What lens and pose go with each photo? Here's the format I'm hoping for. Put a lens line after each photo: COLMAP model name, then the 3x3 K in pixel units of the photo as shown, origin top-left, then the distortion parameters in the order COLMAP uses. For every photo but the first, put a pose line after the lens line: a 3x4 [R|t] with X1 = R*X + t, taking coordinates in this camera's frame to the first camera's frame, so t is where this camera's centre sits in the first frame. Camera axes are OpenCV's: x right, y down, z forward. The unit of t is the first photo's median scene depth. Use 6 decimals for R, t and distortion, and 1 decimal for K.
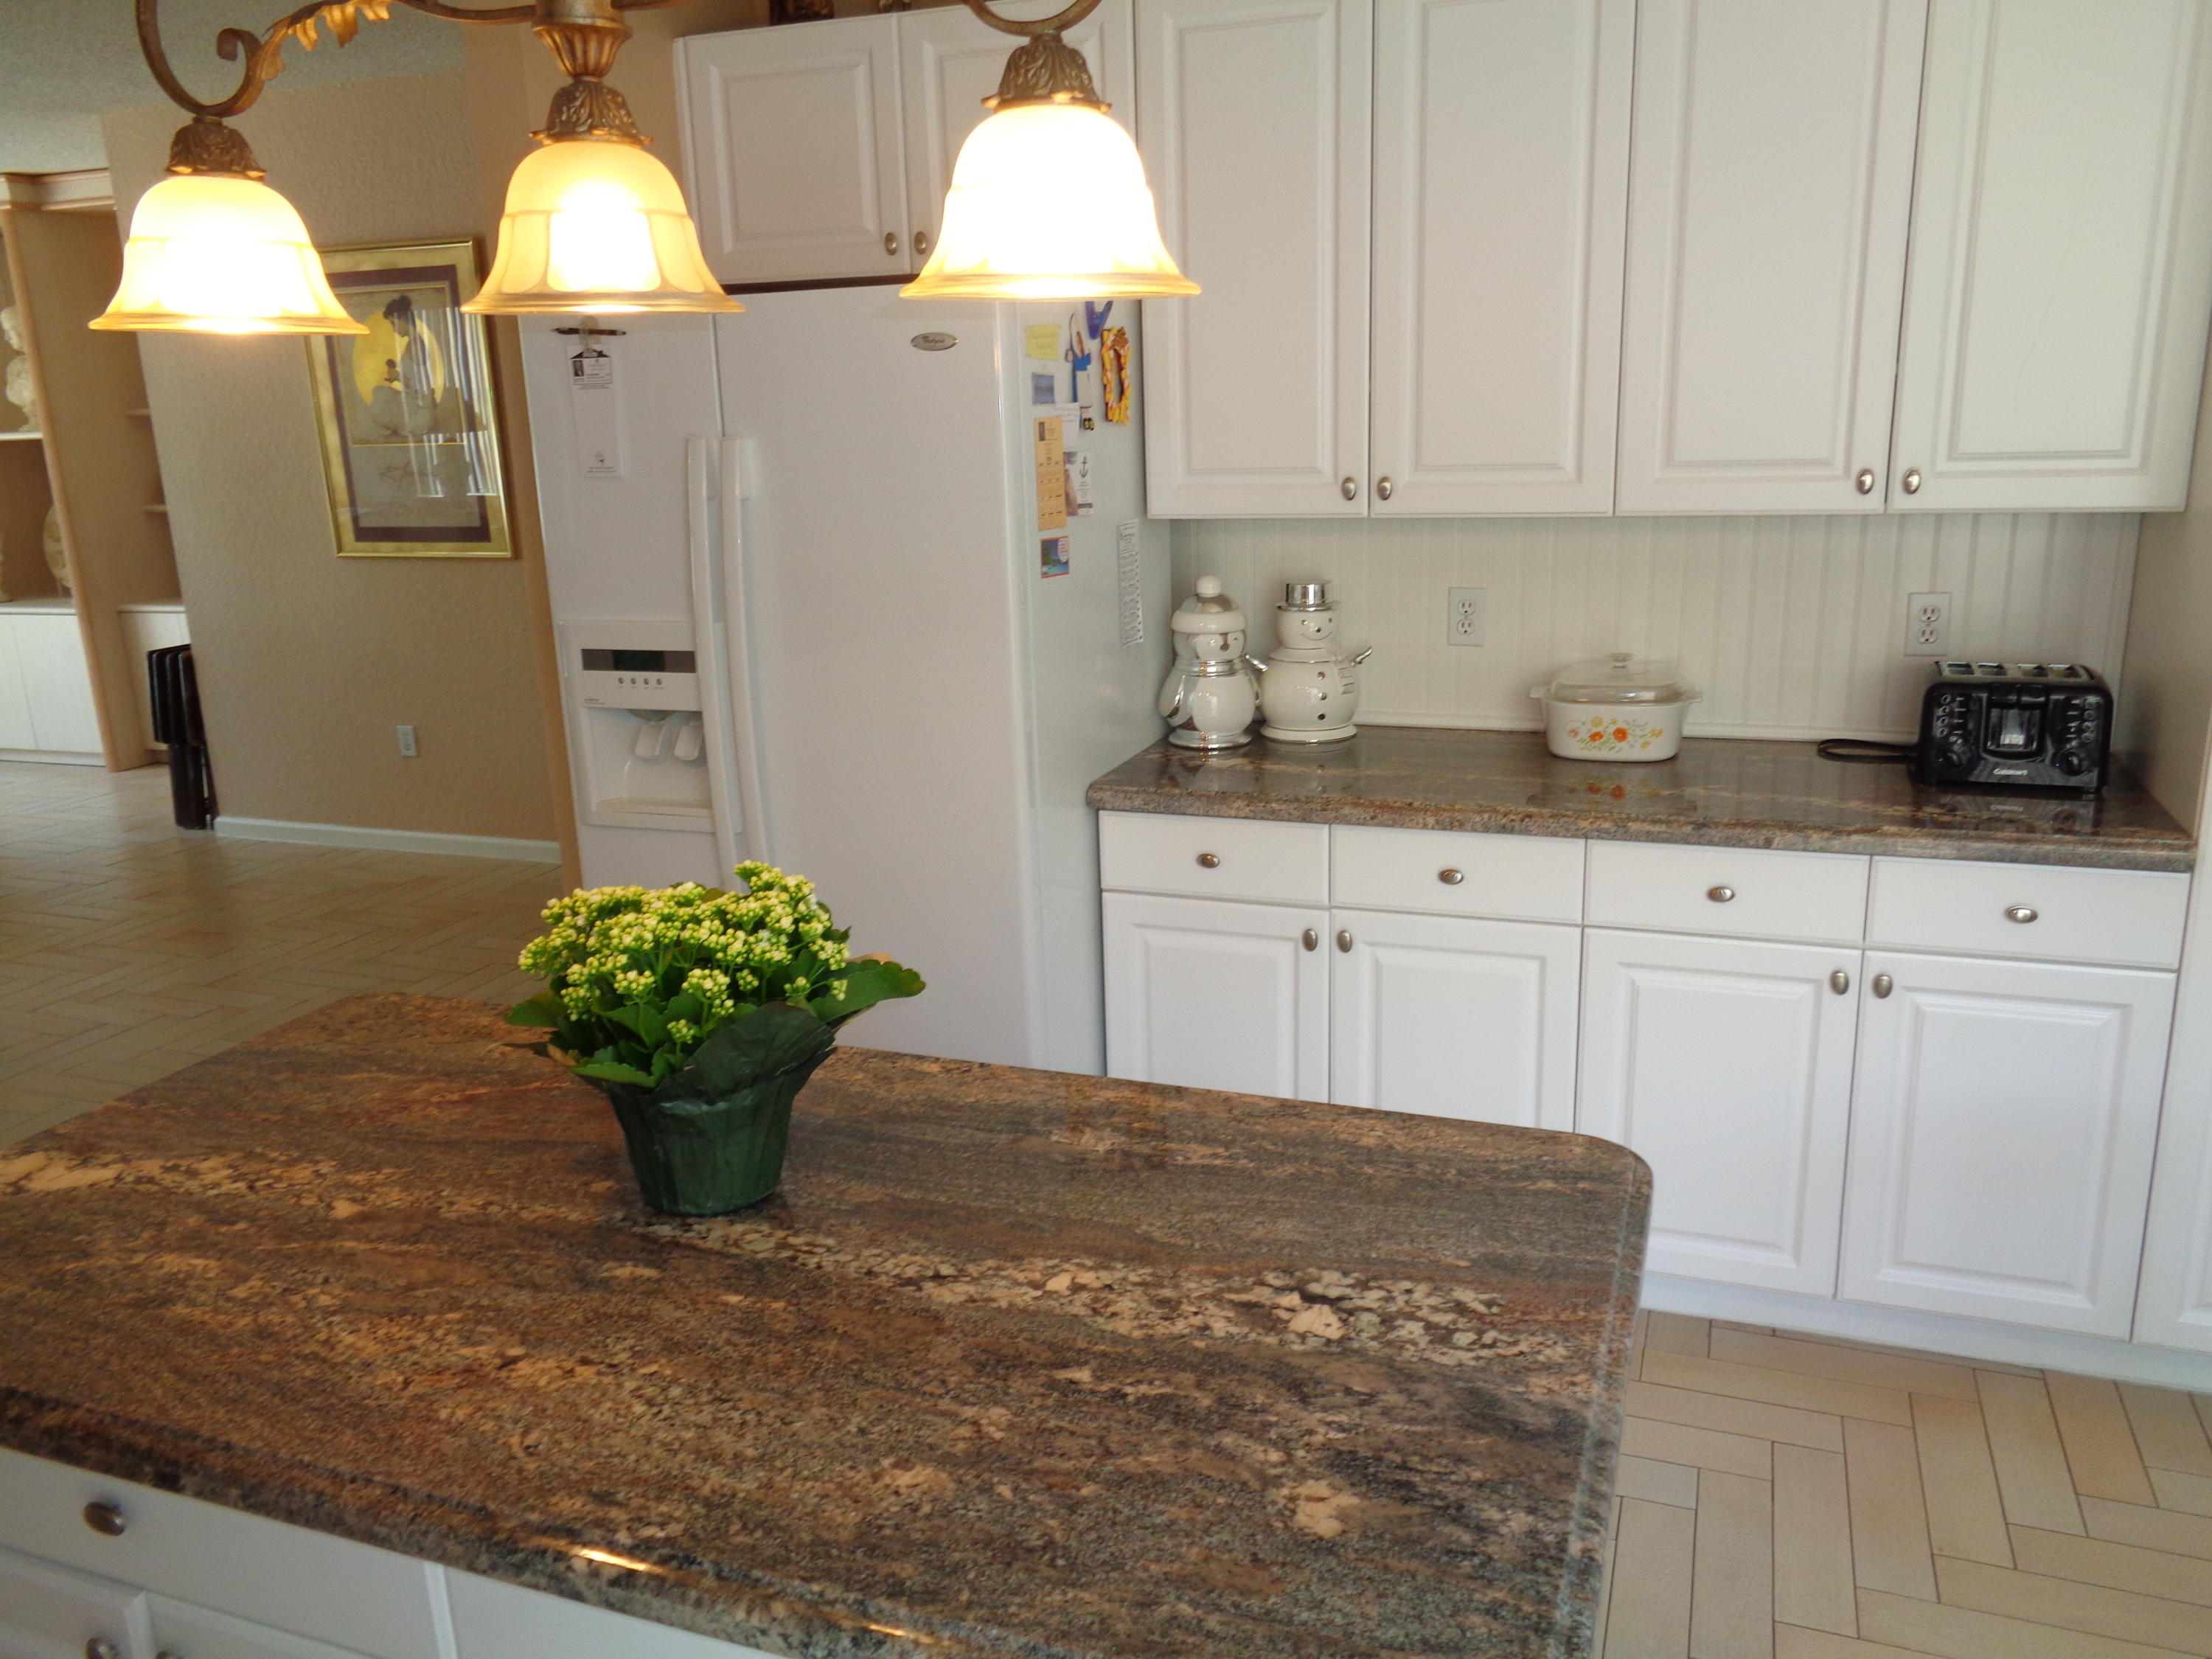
lens RADIAL K [[1671.8, 0, 1118.4], [0, 1671.8, 820.8], [0, 0, 1]] dist [0.009051, -0.003945]
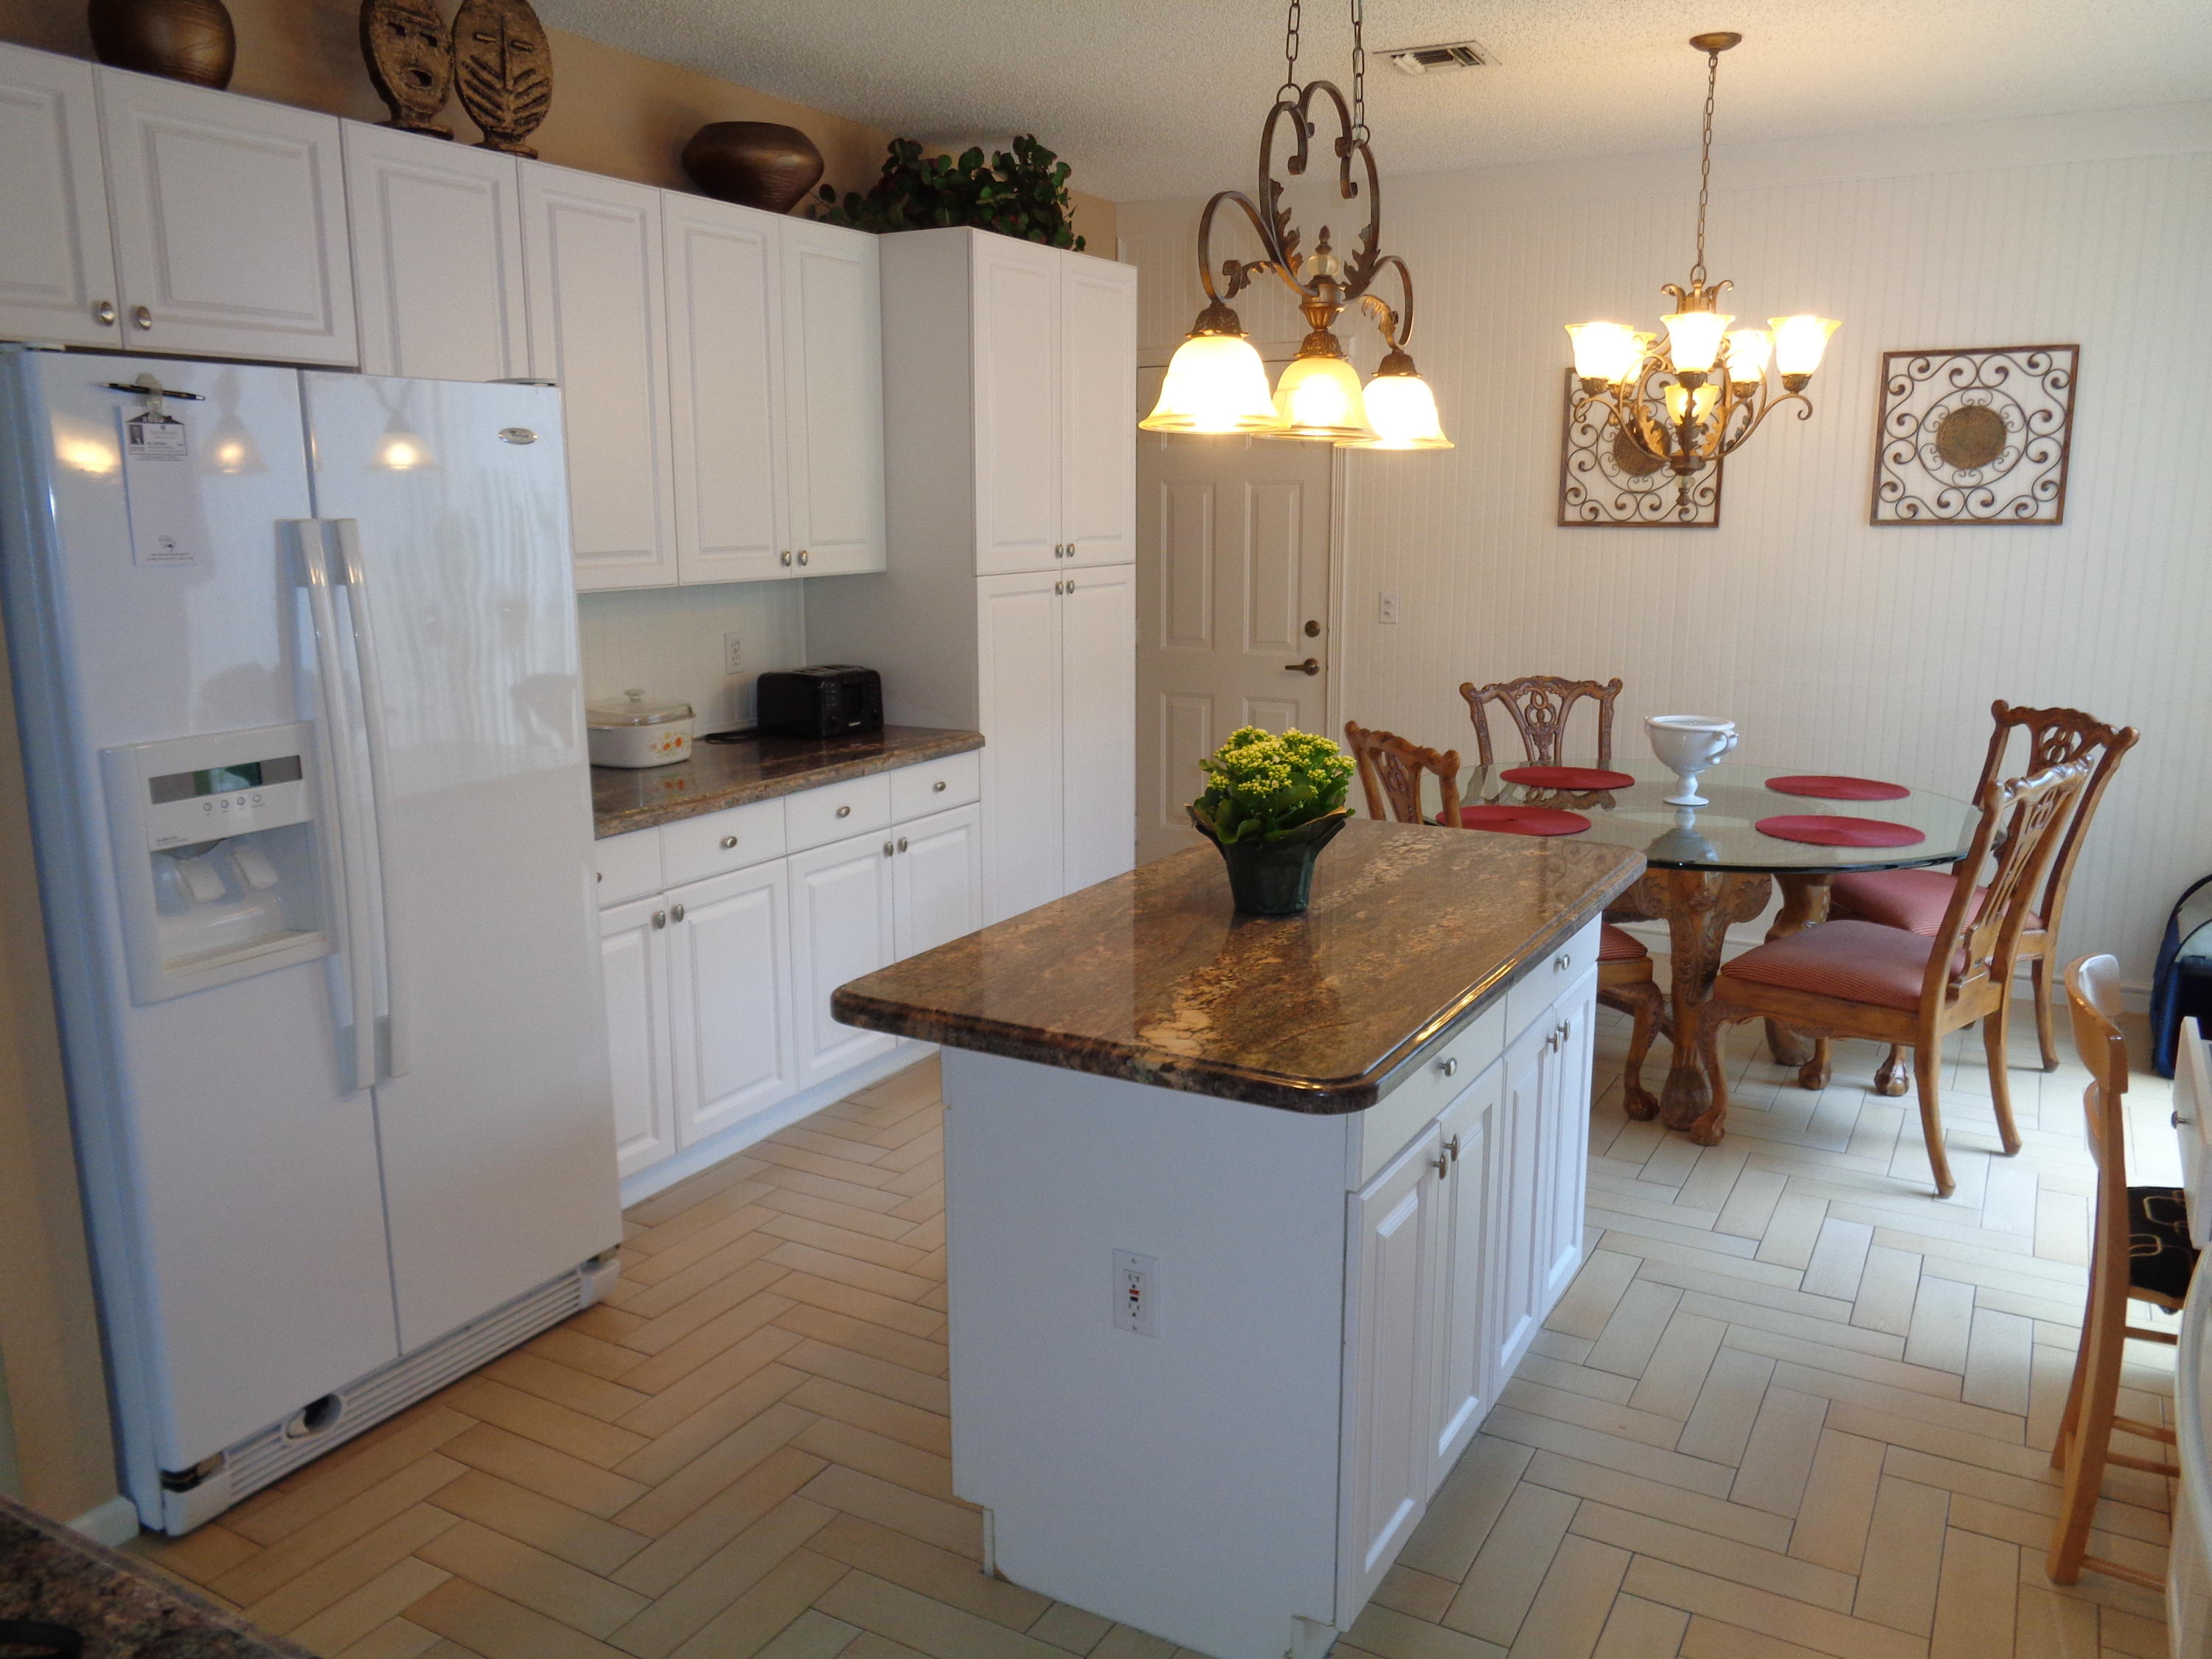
lens RADIAL K [[1671.8, 0, 1118.4], [0, 1671.8, 820.8], [0, 0, 1]] dist [0.009051, -0.003945]
pose [[0.149822, -0.156485, 0.976251, -1.165830], [0.241932, 0.963181, 0.117262, -0.072276], [-0.958656, 0.218618, 0.182165, 0.461128]]
